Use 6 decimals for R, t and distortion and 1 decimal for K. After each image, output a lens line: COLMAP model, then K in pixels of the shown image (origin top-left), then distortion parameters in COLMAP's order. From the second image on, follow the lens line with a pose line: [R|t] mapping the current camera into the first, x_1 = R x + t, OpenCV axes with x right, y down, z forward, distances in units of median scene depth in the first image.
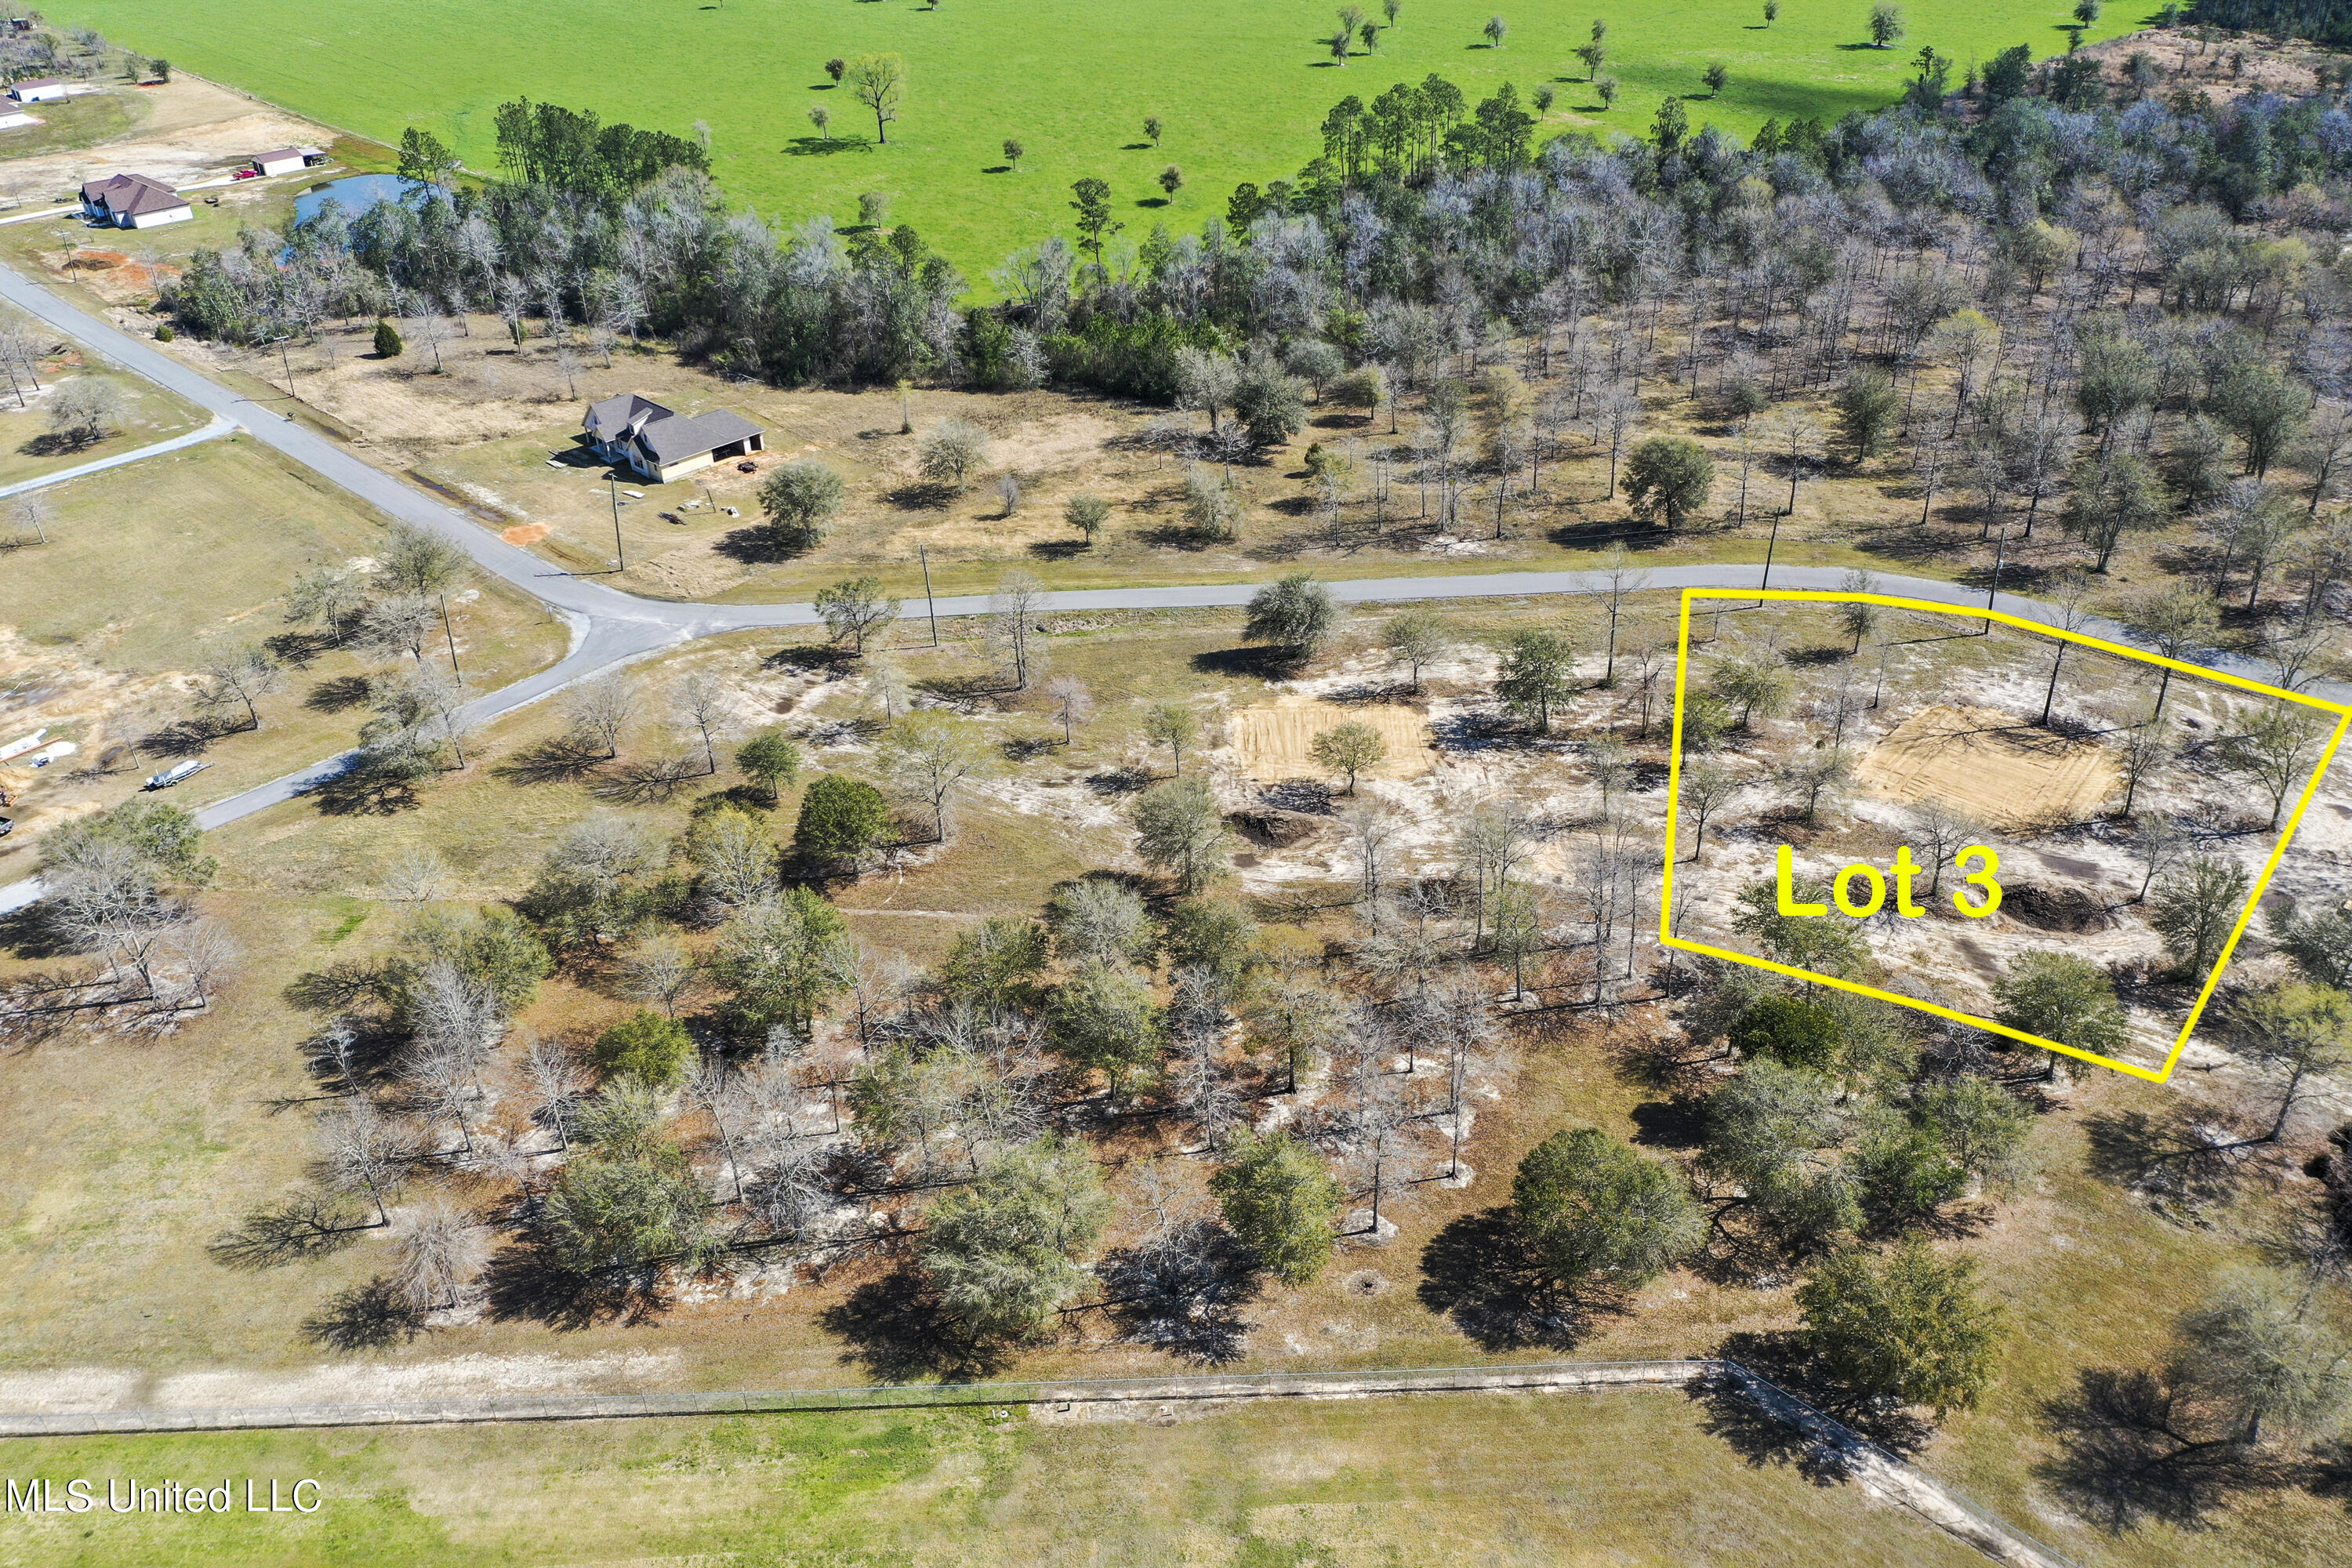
lens RADIAL K [[1849.9, 0, 1178.8], [0, 1849.9, 770.6], [0, 0, 1]] dist [0.005323, -0.003647]
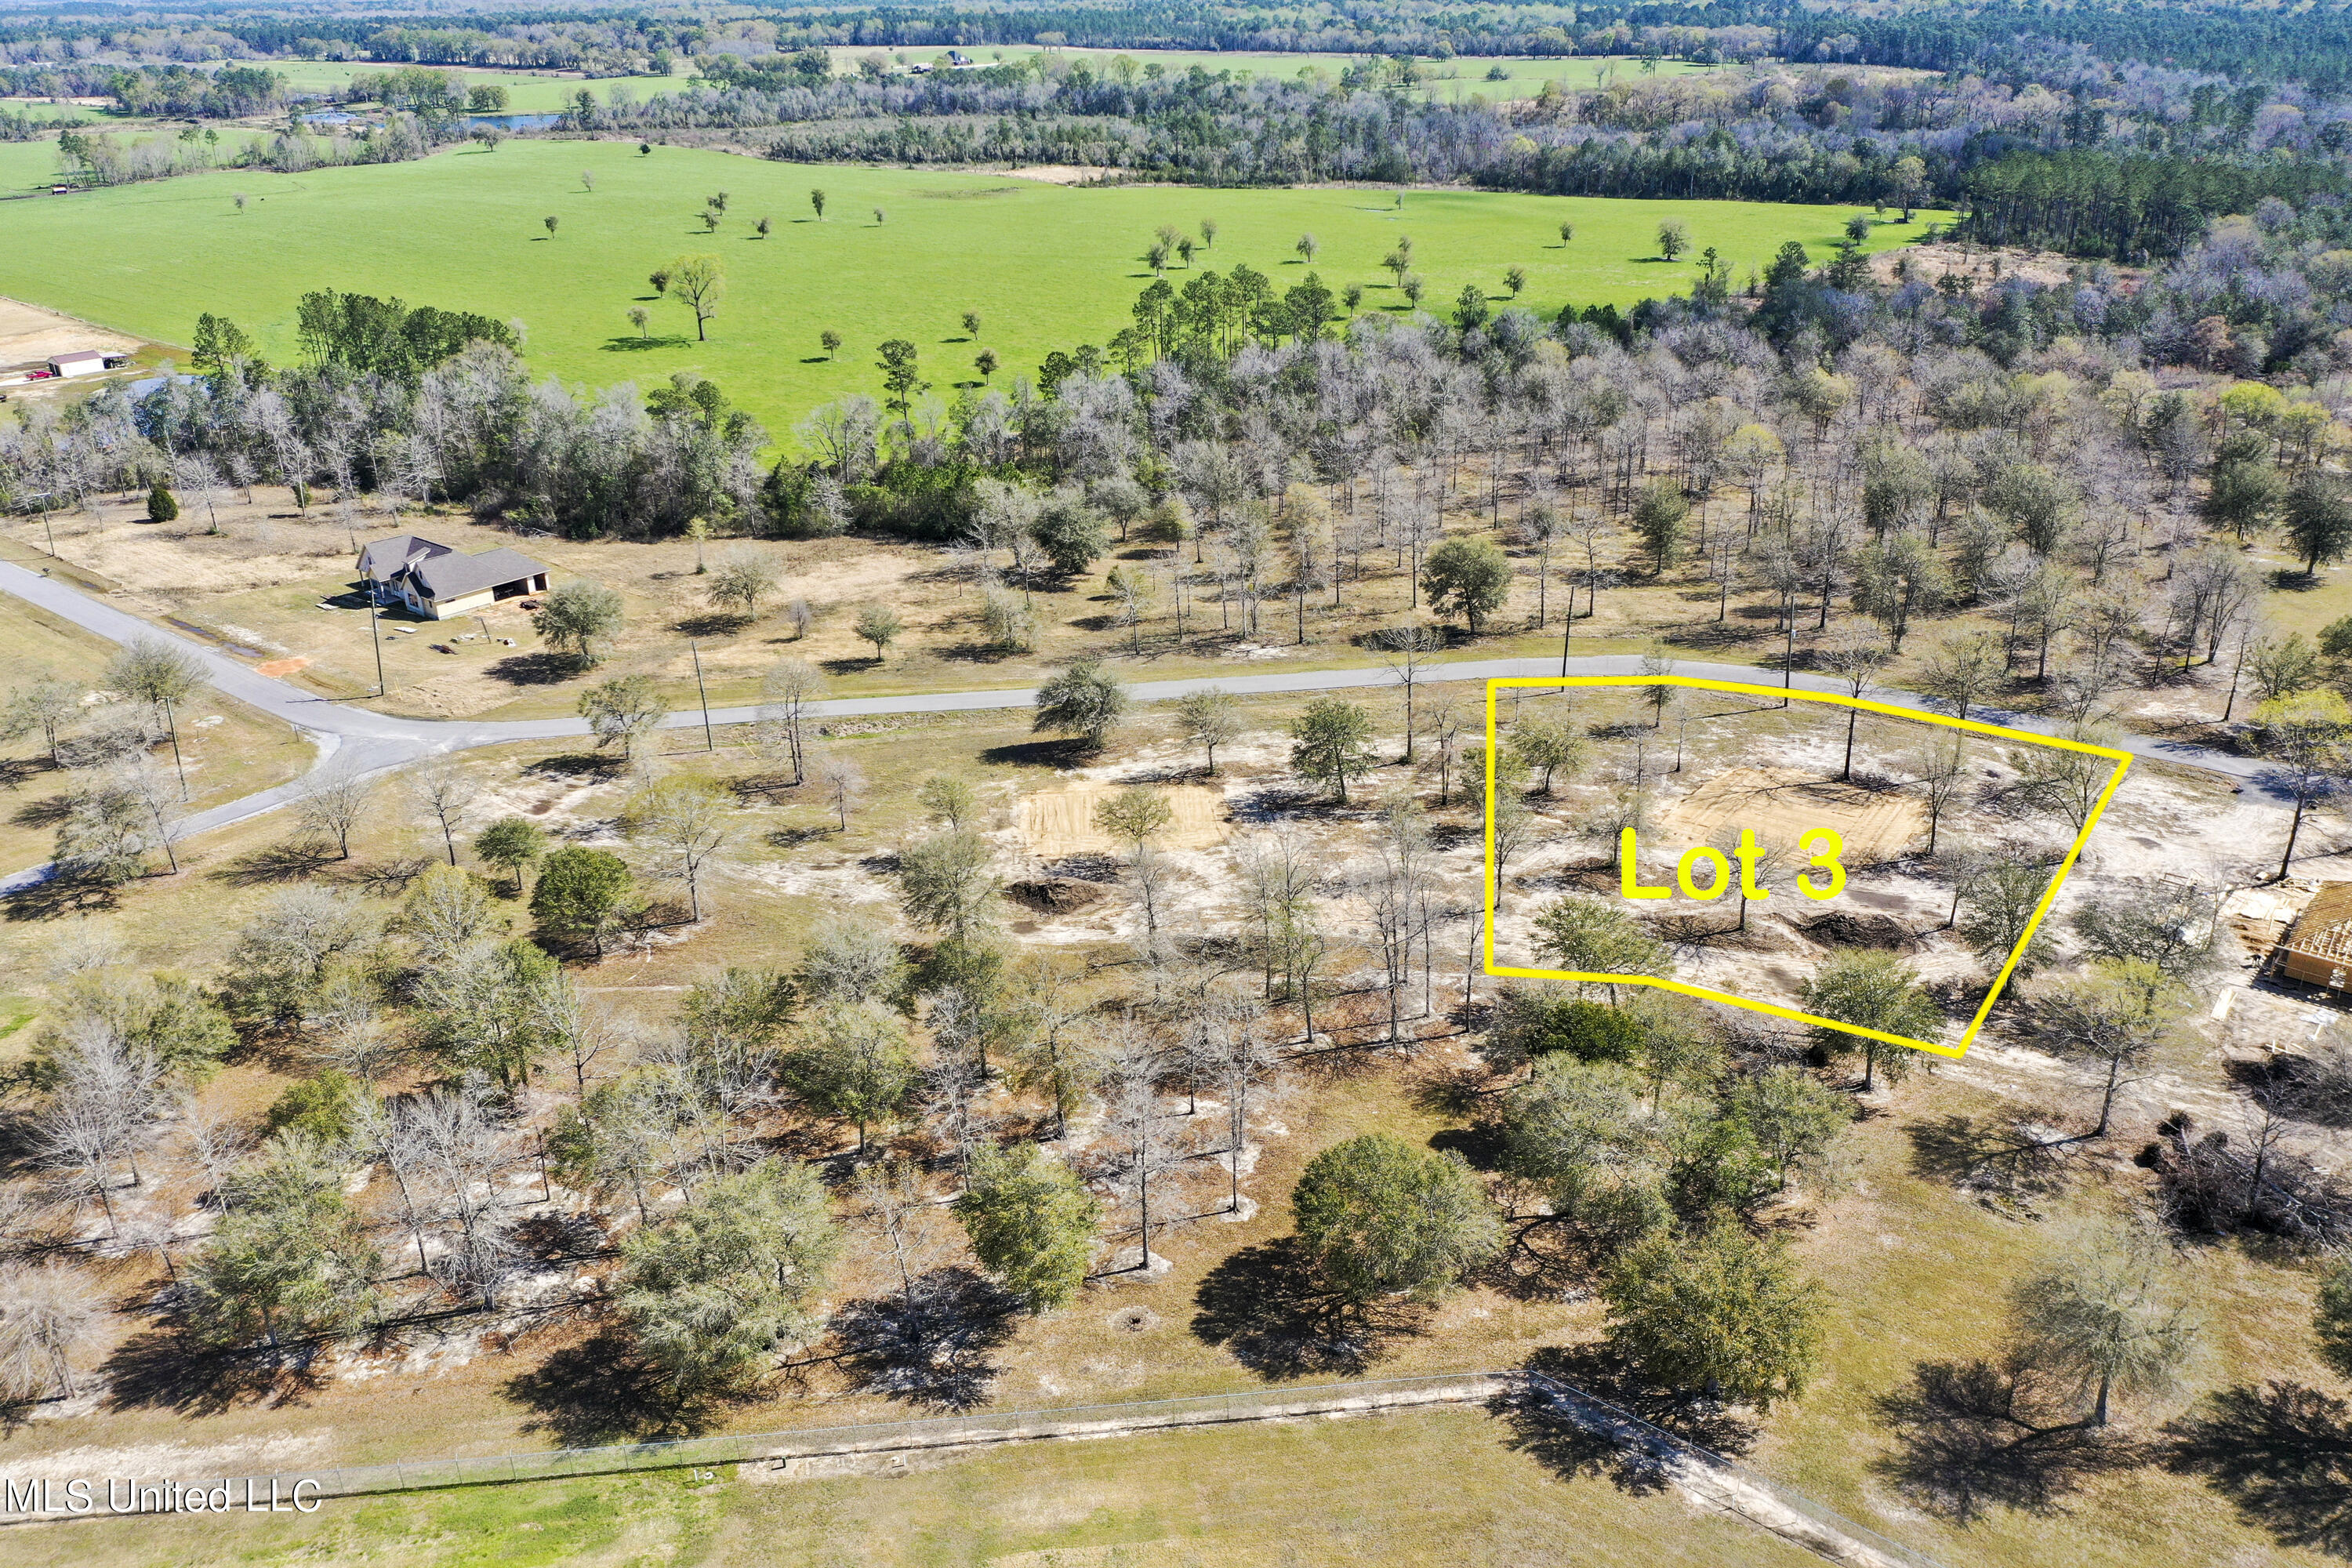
lens RADIAL K [[1844.8, 0, 1177.6], [0, 1844.8, 777.8], [0, 0, 1]] dist [0.003993, -0.004029]
pose [[0.997167, -0.024461, 0.071132, 0.045787], [0.034250, 0.989582, -0.139838, 0.100766], [-0.066970, 0.141878, 0.987616, 0.060064]]
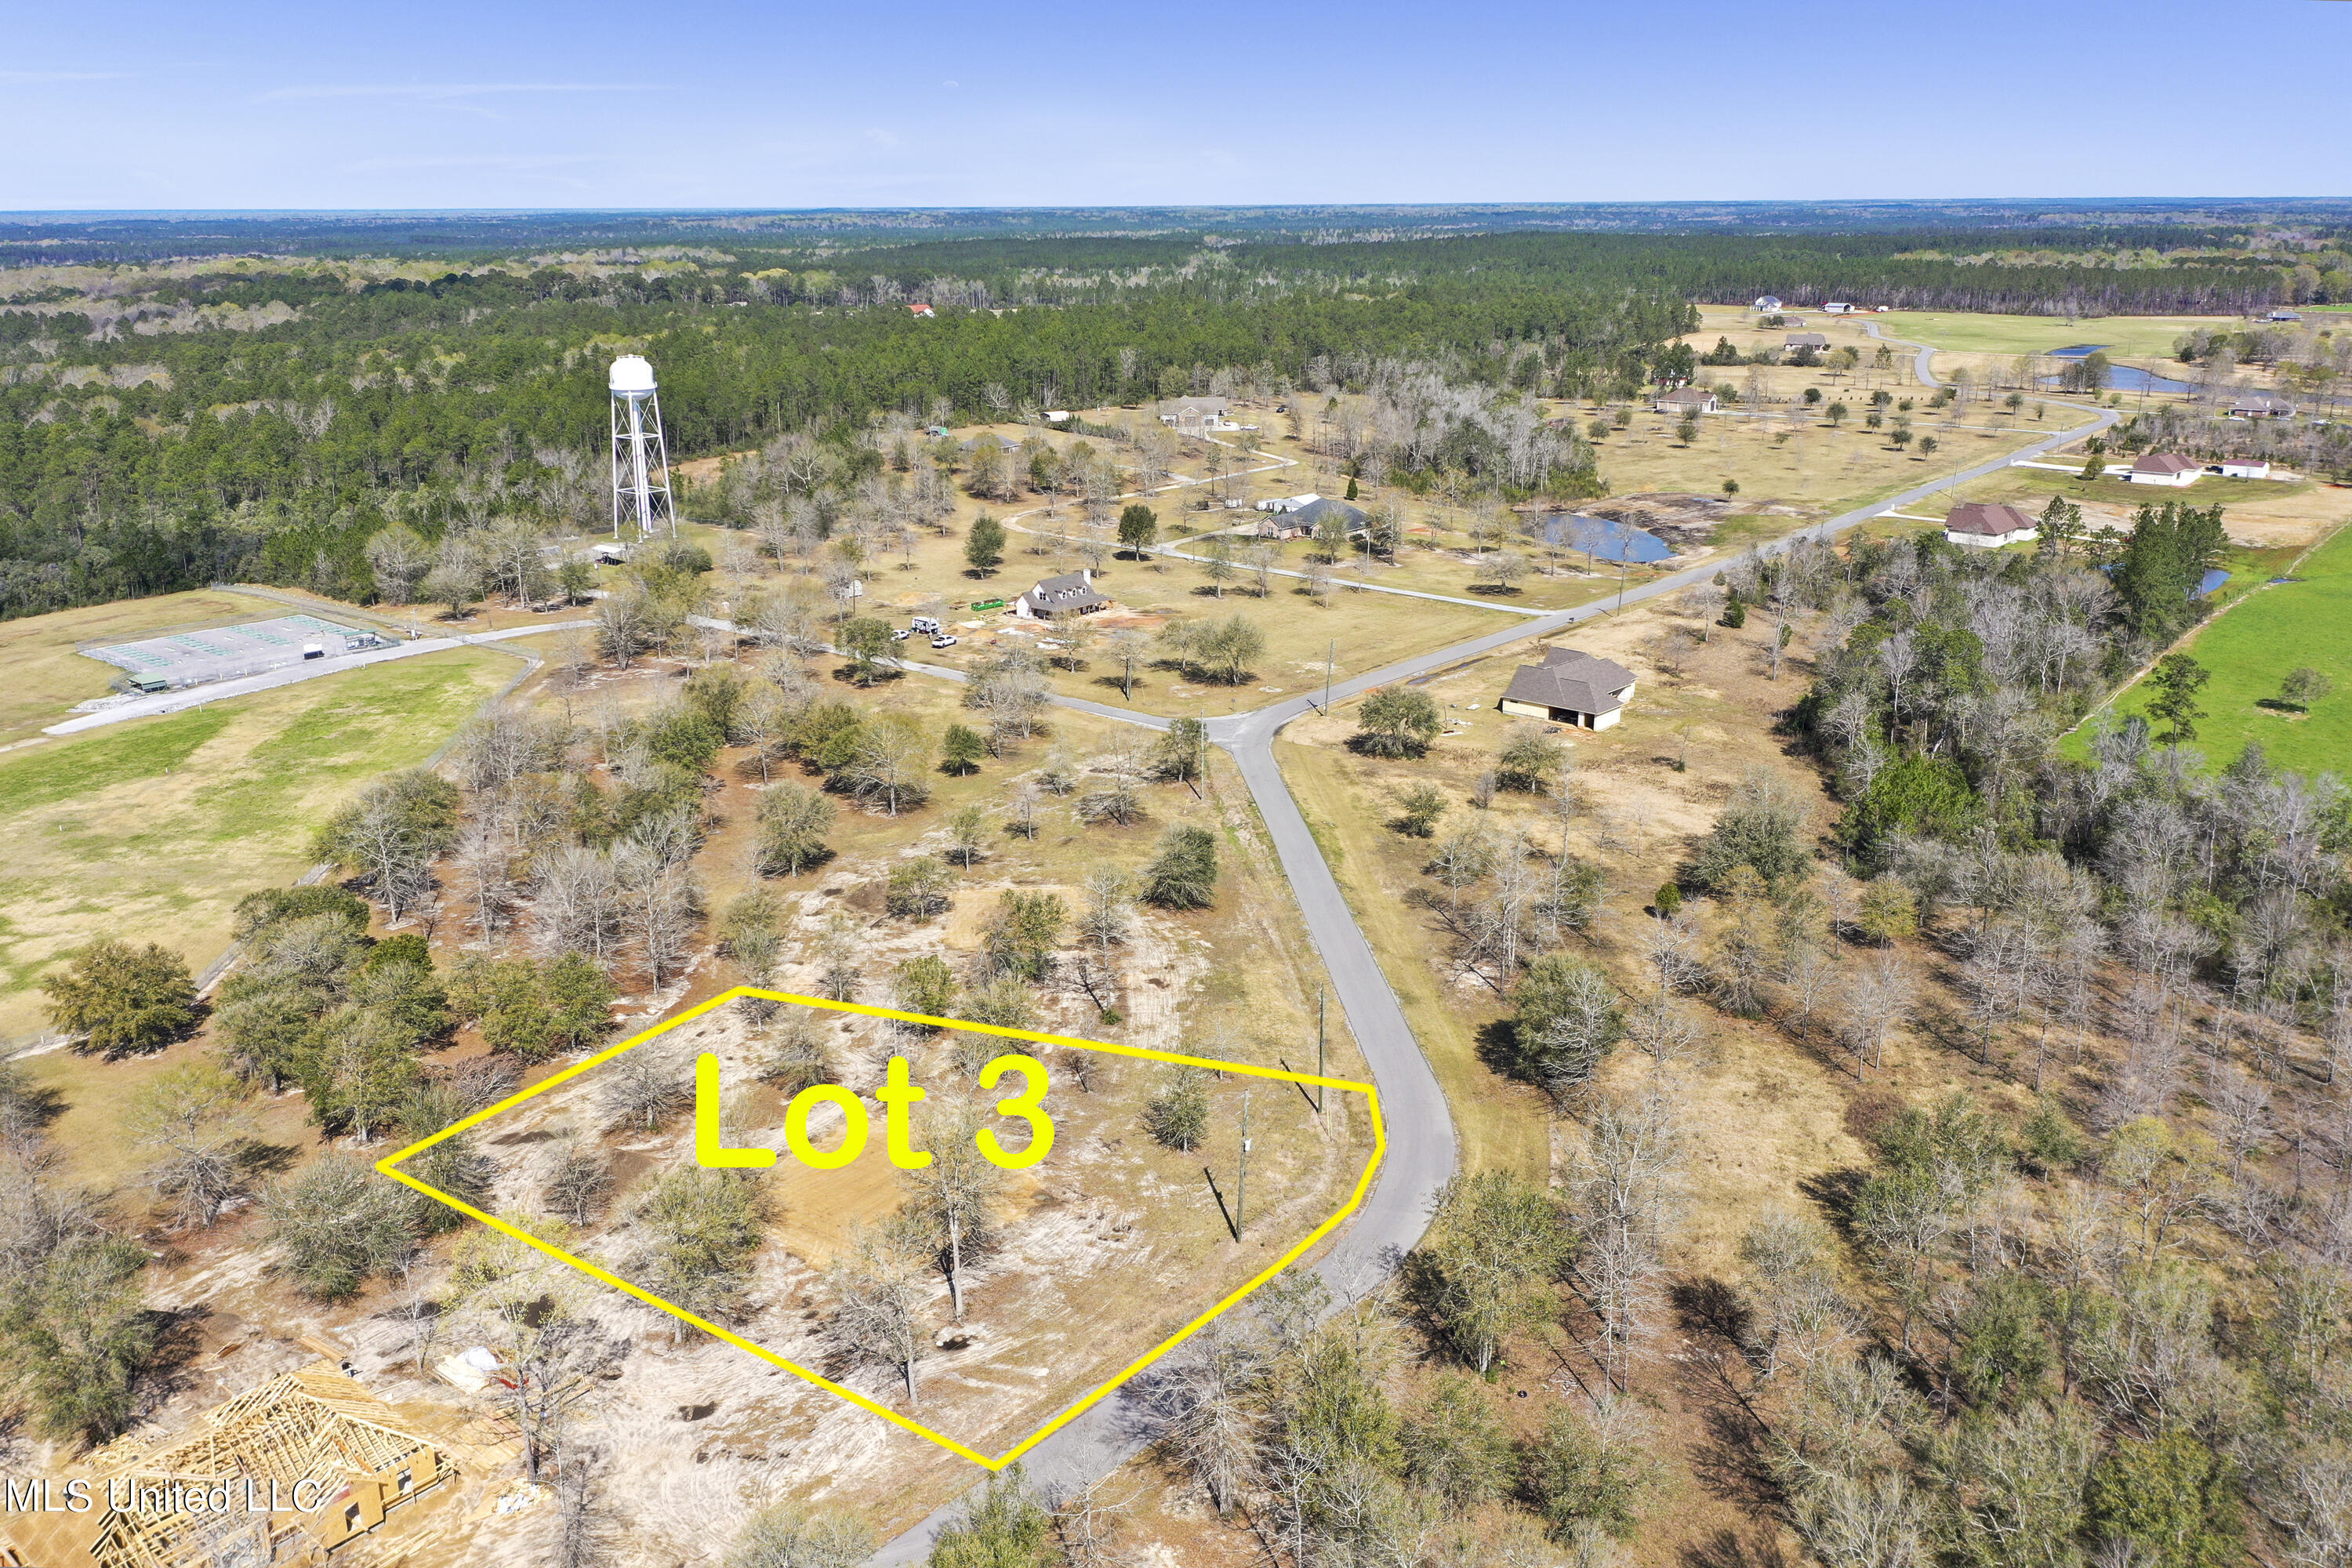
lens RADIAL K [[1909.3, 0, 1178.8], [0, 1909.3, 841.0], [0, 0, 1]] dist [0.001933, -0.010916]
pose [[0.063903, 0.346075, -0.936028, 1.167355], [-0.525452, 0.809070, 0.263262, -0.412887], [0.848420, 0.475014, 0.233548, 0.830631]]
